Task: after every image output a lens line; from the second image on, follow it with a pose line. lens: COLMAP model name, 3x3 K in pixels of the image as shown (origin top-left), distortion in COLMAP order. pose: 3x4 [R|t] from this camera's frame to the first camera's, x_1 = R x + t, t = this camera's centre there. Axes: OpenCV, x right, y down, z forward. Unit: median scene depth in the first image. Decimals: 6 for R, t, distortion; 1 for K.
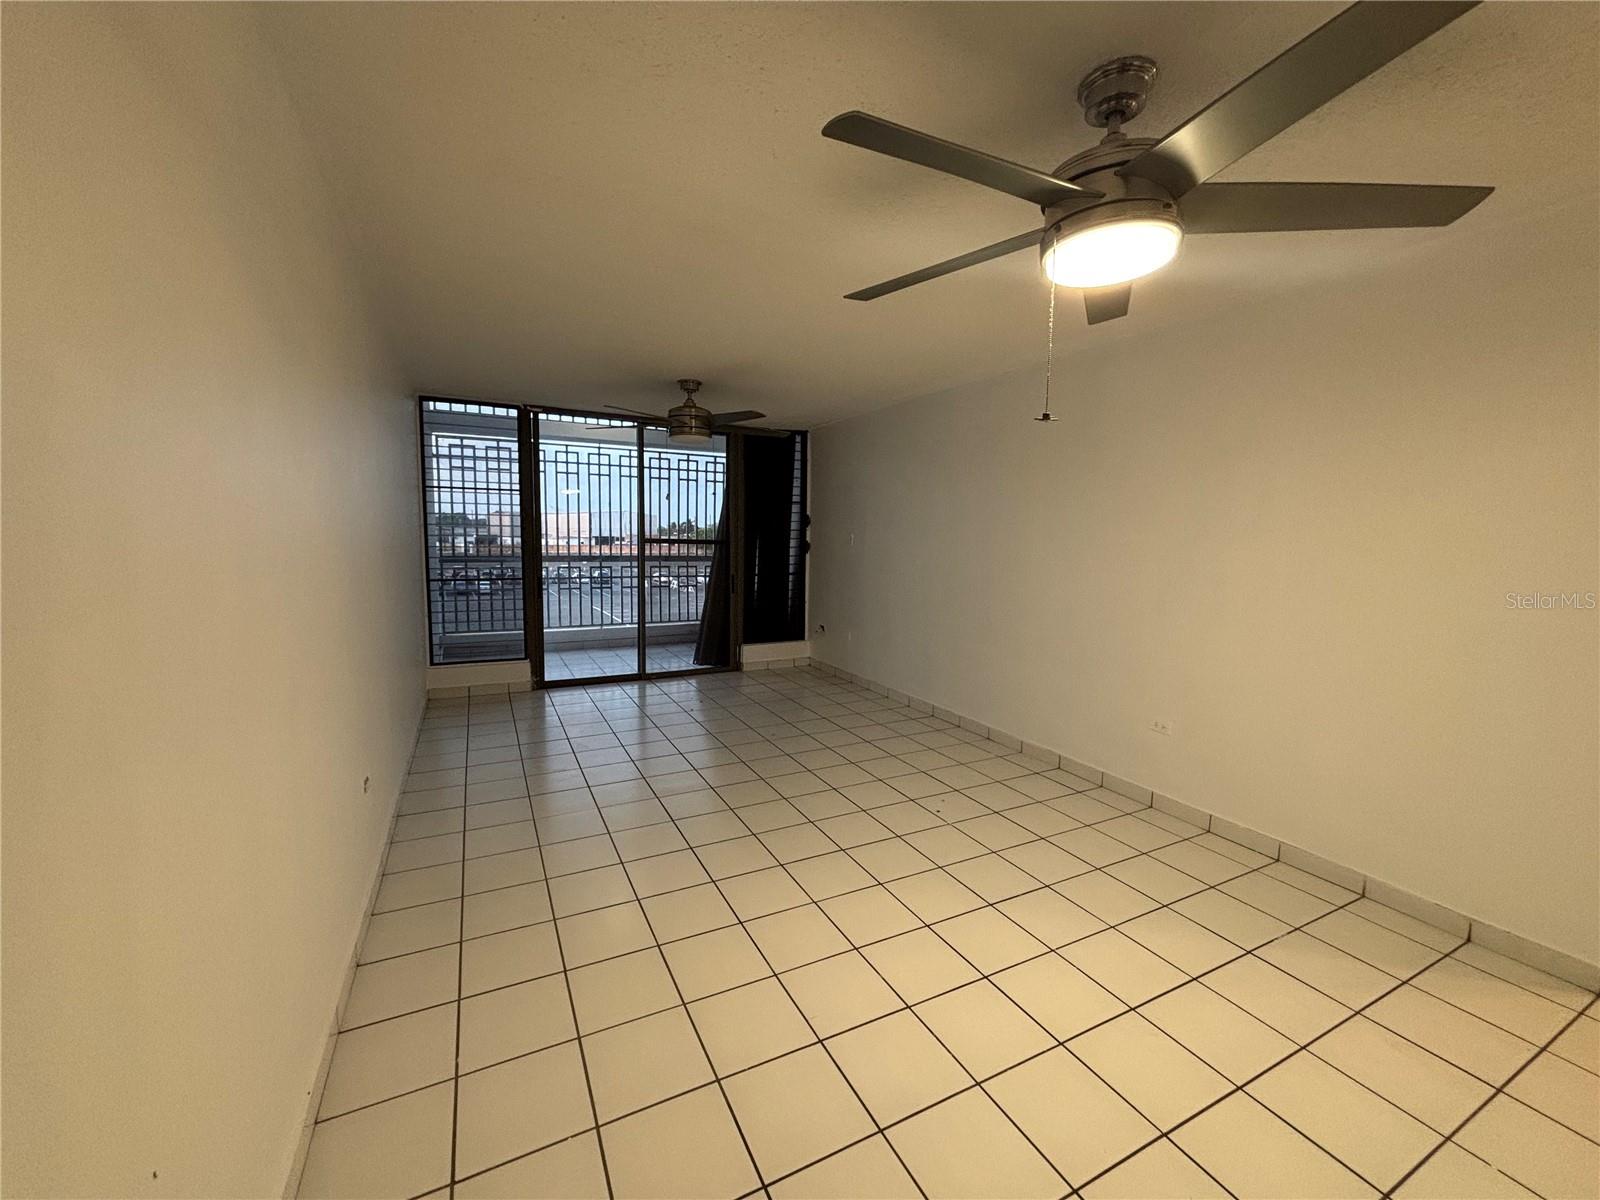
lens RADIAL K [[648.2, 0, 801.5], [0, 648.2, 584.3], [0, 0, 1]] dist [0.008467, 0.000456]
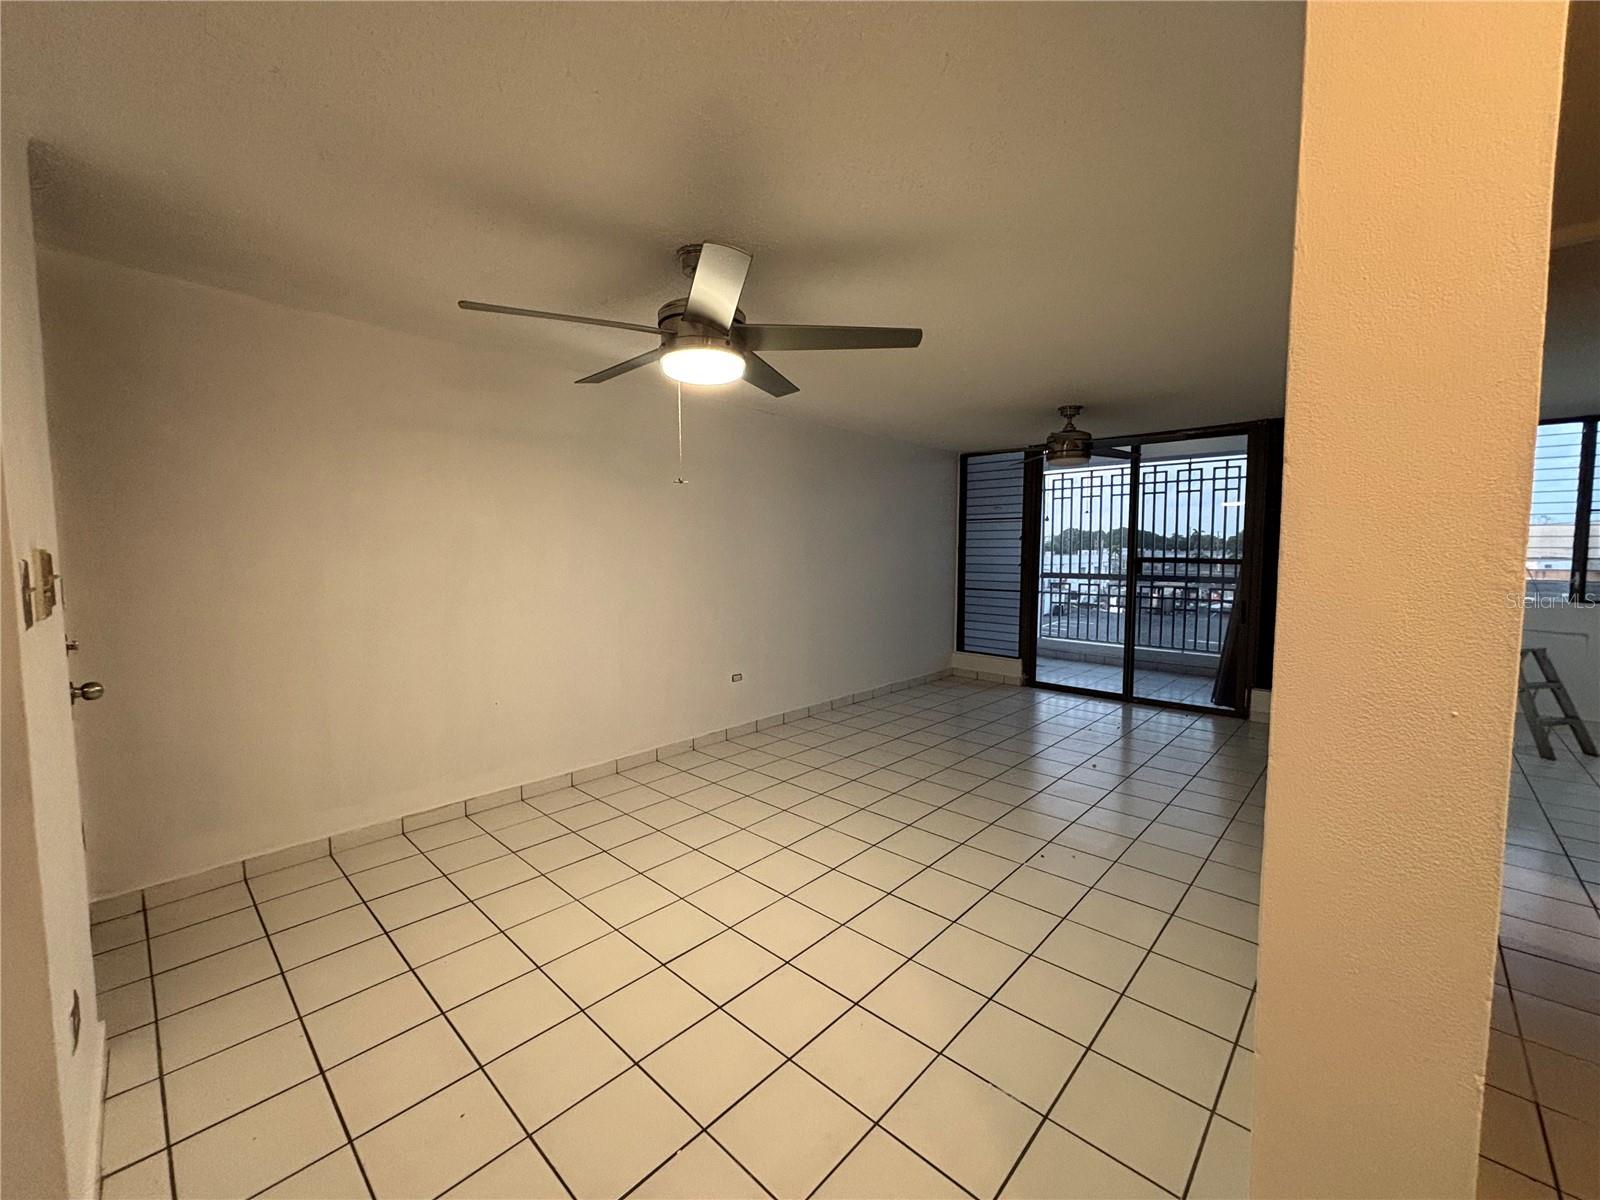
lens RADIAL K [[648.2, 0, 802.6], [0, 648.2, 598.7], [0, 0, 1]] dist [0.008467, 0.000456]
pose [[0.342477, 0.057362, -0.937773, 0.508926], [-0.073346, 0.996721, 0.034181, -0.004831], [0.936659, 0.057076, 0.345562, 0.199512]]
